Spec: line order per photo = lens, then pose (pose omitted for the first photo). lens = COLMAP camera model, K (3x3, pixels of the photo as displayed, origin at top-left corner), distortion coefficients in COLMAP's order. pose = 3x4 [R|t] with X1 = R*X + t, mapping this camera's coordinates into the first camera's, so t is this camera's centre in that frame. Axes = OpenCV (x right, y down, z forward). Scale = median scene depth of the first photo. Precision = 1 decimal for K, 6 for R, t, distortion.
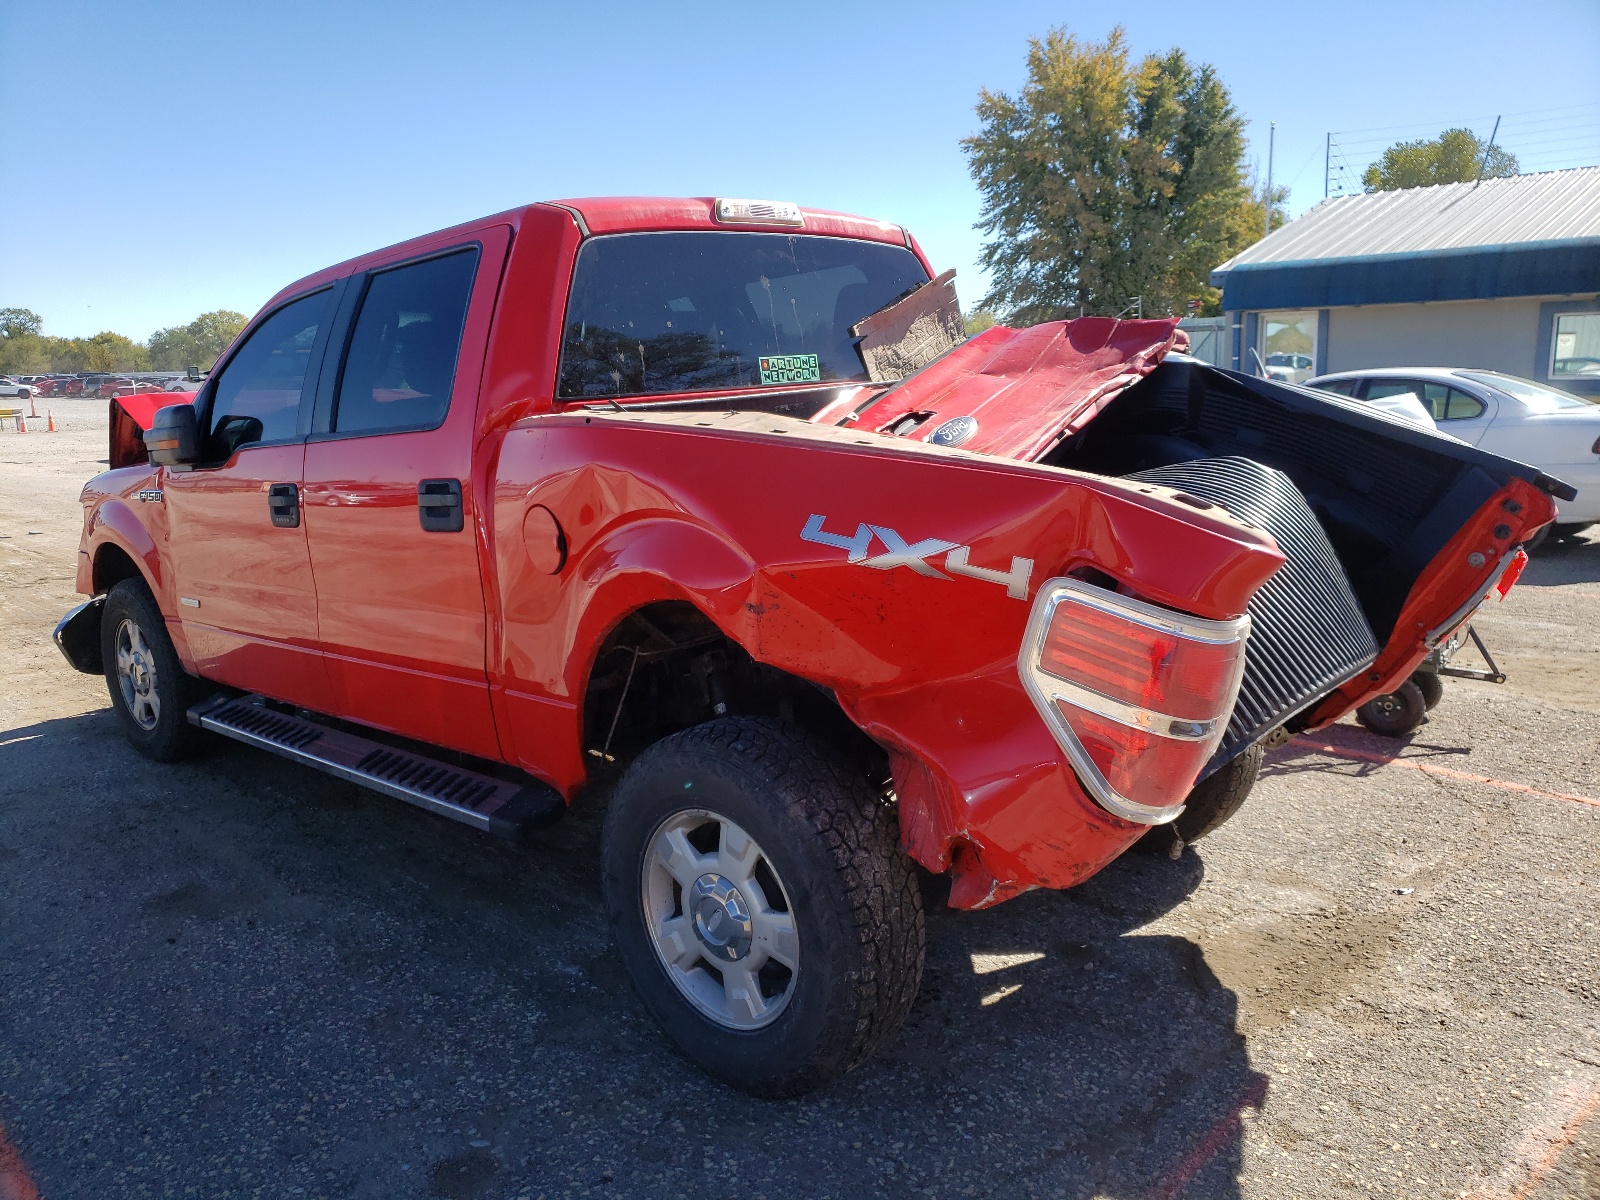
lens RADIAL K [[1300.9, 0, 783.9], [0, 1300.9, 600.5], [0, 0, 1]] dist [0.010619, -0.002246]
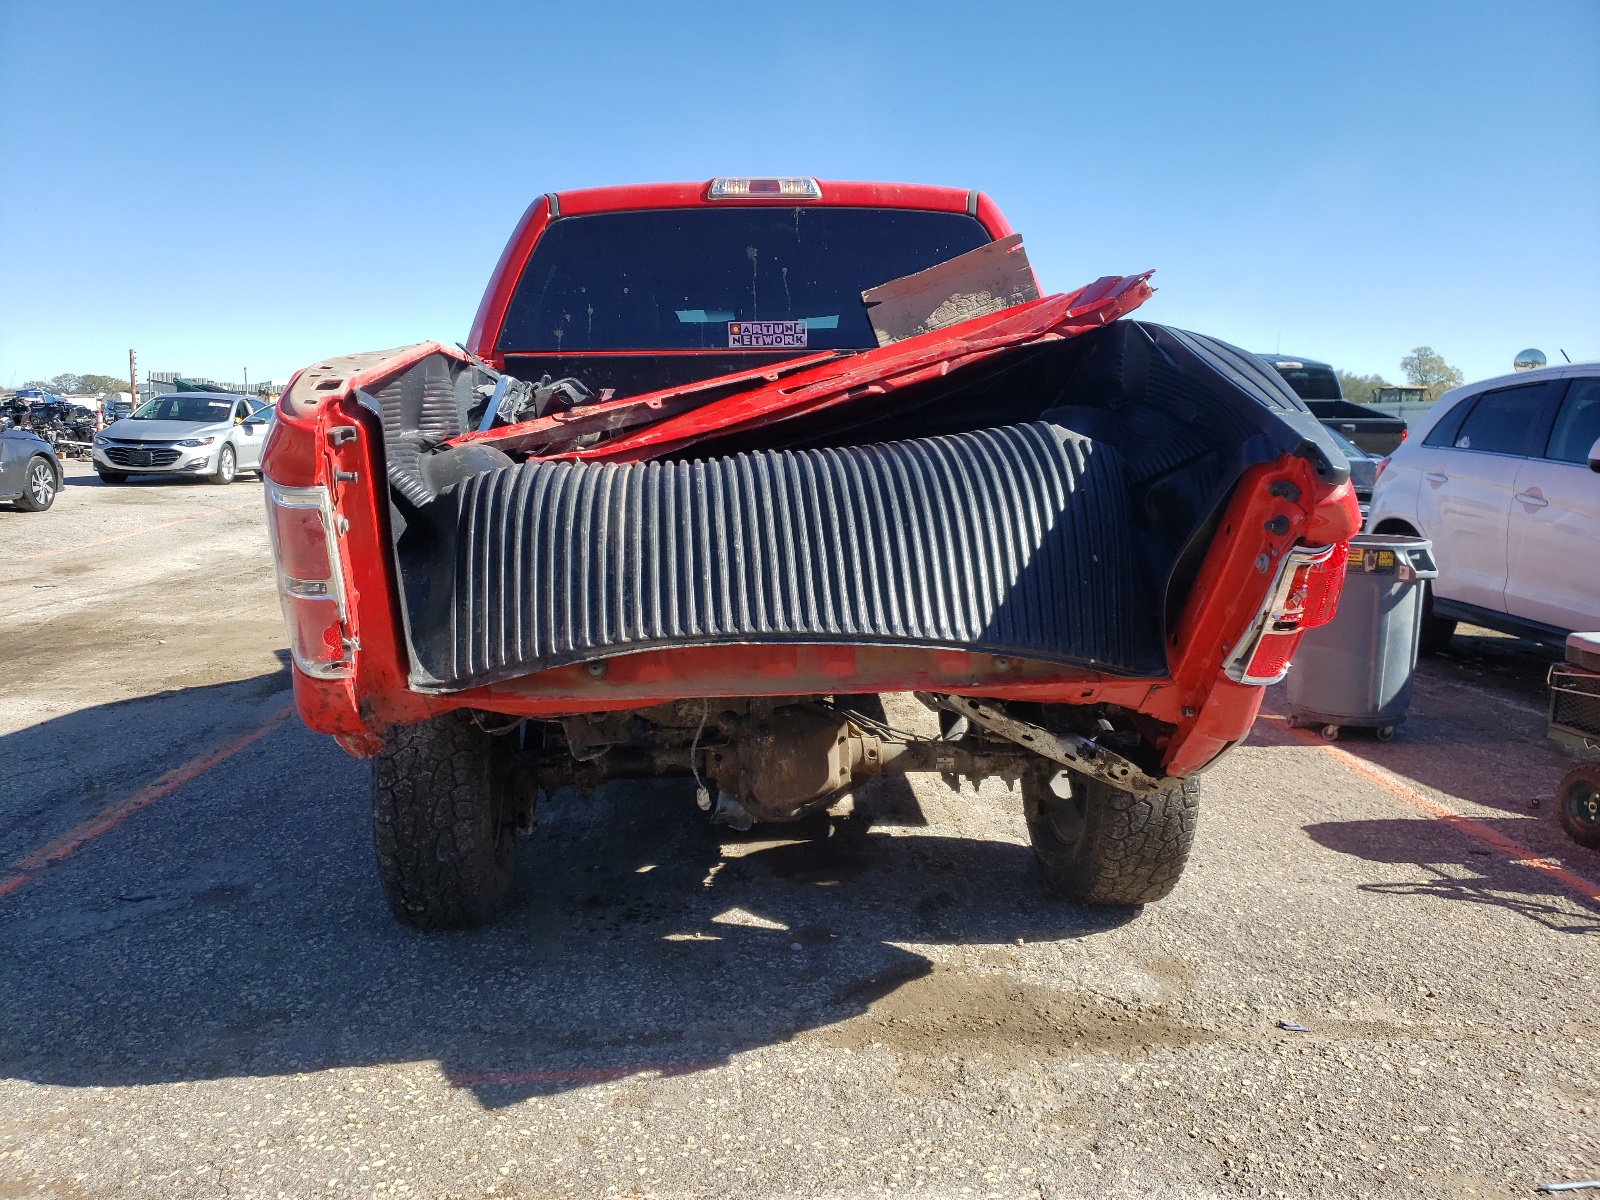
lens RADIAL K [[1300.9, 0, 783.9], [0, 1300.9, 600.5], [0, 0, 1]] dist [0.010619, -0.002246]
pose [[0.736714, 0.120958, -0.665298, 0.812253], [-0.147048, 0.988984, 0.016975, 0.017258], [0.660022, 0.085325, 0.746385, 0.262214]]
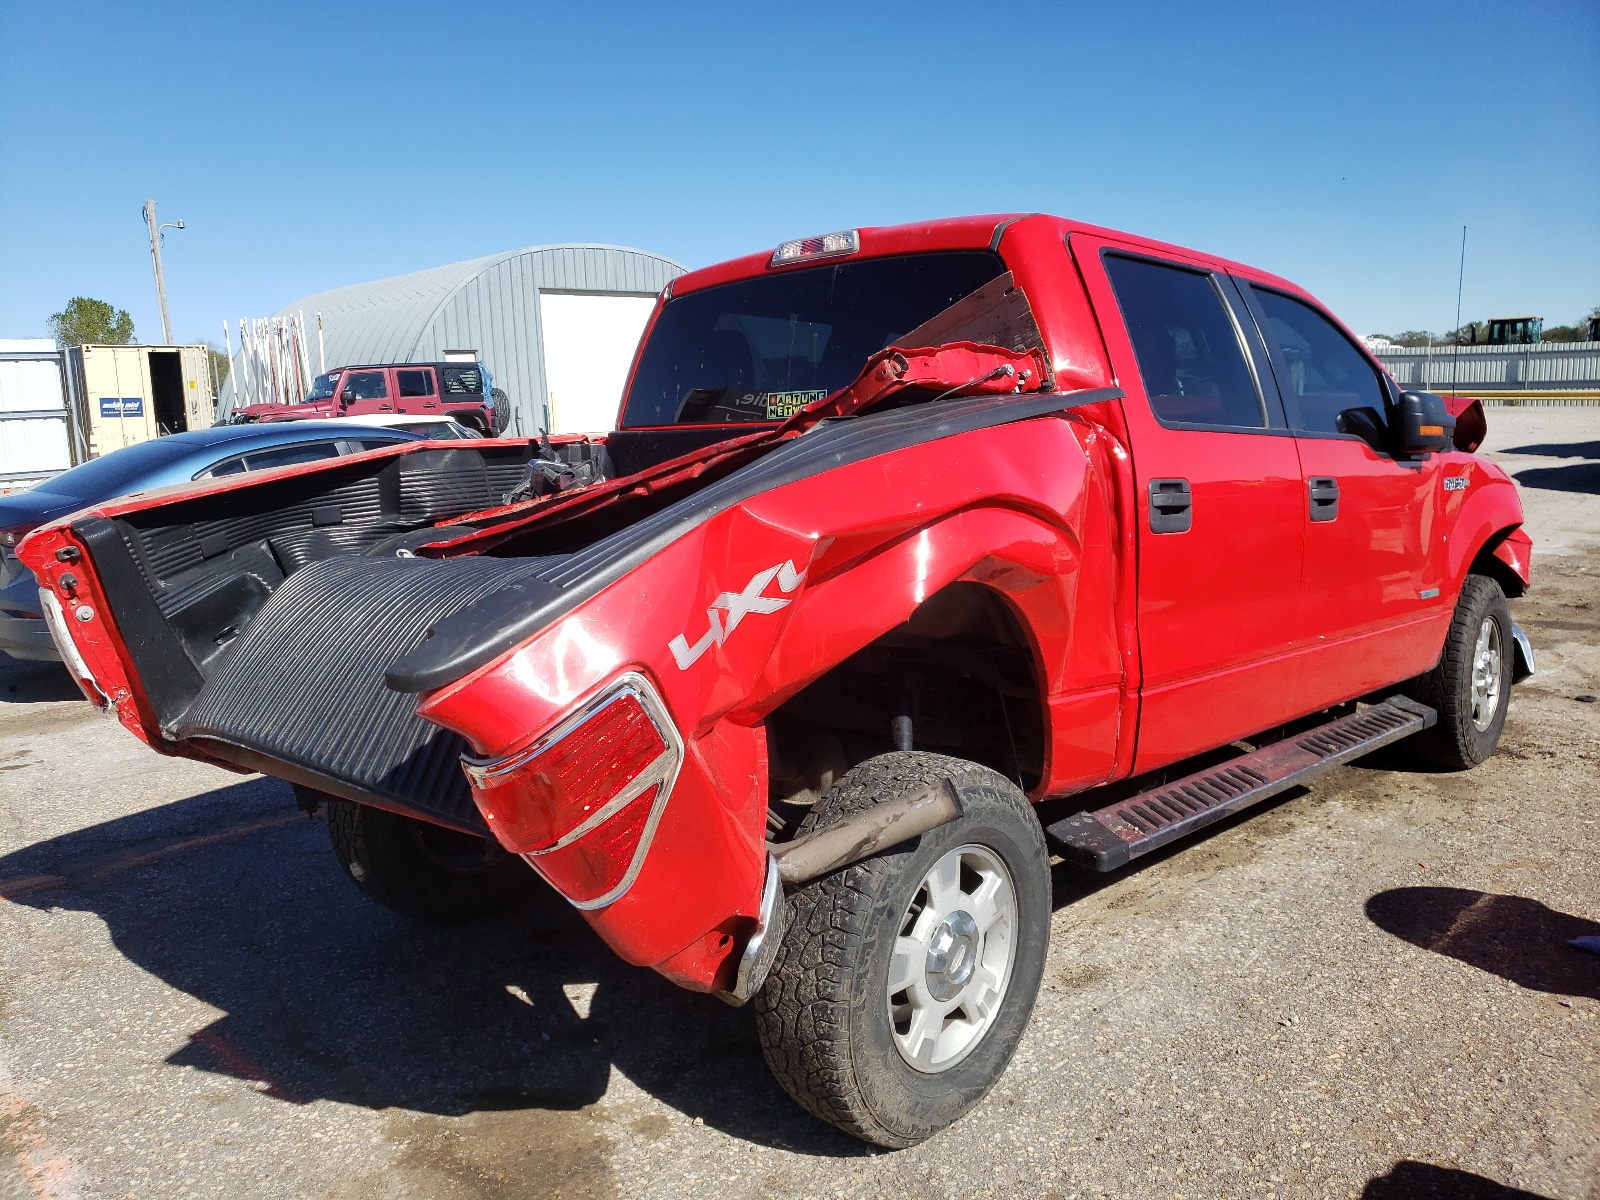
lens RADIAL K [[1300.9, 0, 783.9], [0, 1300.9, 600.5], [0, 0, 1]] dist [0.010619, -0.002246]
pose [[-0.038960, 0.191683, -0.980683, 1.101464], [-0.158639, 0.967795, 0.195466, -0.247188], [0.986568, 0.163190, -0.007297, 1.118641]]
